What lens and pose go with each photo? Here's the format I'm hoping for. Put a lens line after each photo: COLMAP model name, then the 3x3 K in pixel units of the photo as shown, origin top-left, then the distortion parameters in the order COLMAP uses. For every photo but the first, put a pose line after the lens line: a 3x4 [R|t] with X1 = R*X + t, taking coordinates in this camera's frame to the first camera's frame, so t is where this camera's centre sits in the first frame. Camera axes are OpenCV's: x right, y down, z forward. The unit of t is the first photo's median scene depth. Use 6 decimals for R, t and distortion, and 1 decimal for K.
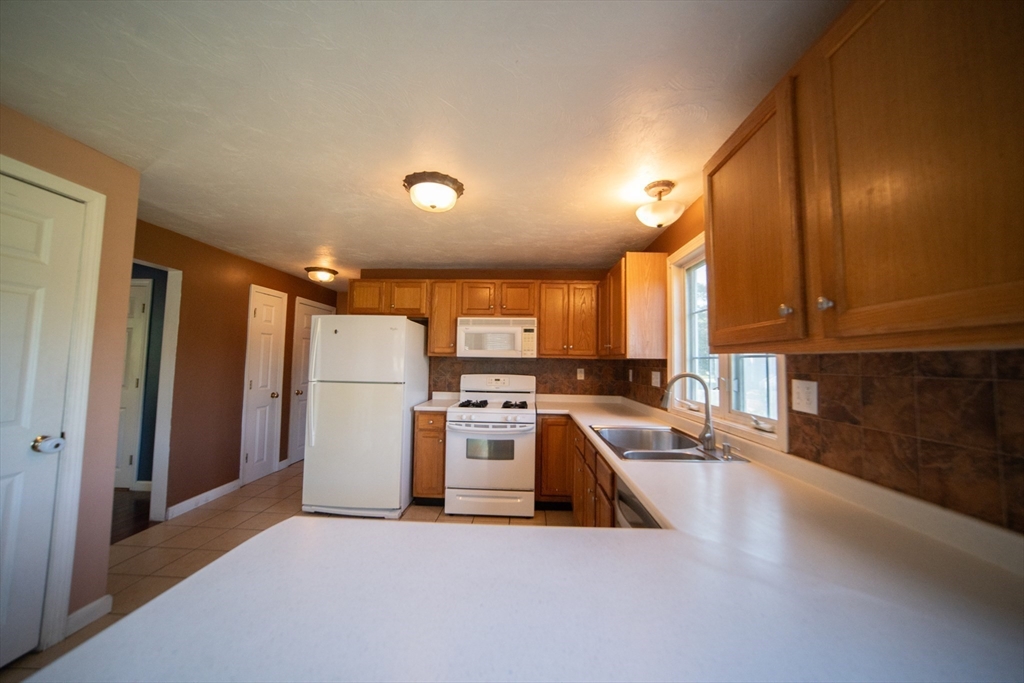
lens RADIAL K [[348.7, 0, 510.8], [0, 348.7, 338.5], [0, 0, 1]] dist [0.000198, 0.000079]
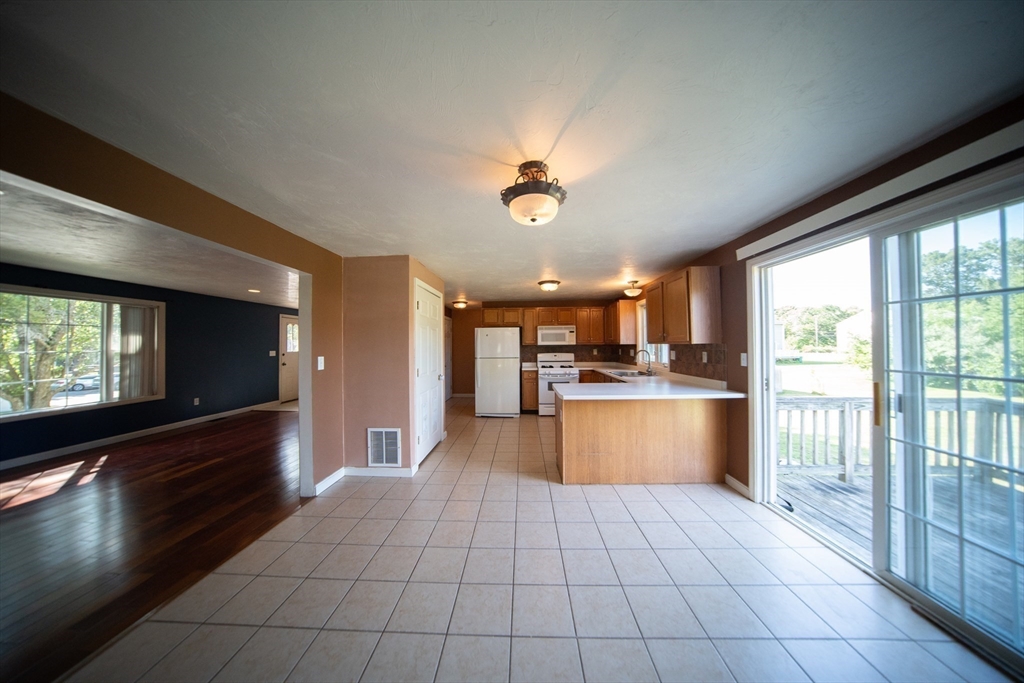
lens RADIAL K [[300.0, 0, 510.6], [0, 300.0, 340.2], [0, 0, 1]] dist [-0.000134, 0.000010]
pose [[0.999619, -0.026478, 0.007821, -0.328036], [0.026060, 0.998435, 0.049491, -0.070620], [-0.009119, -0.049268, 0.998744, -0.796050]]
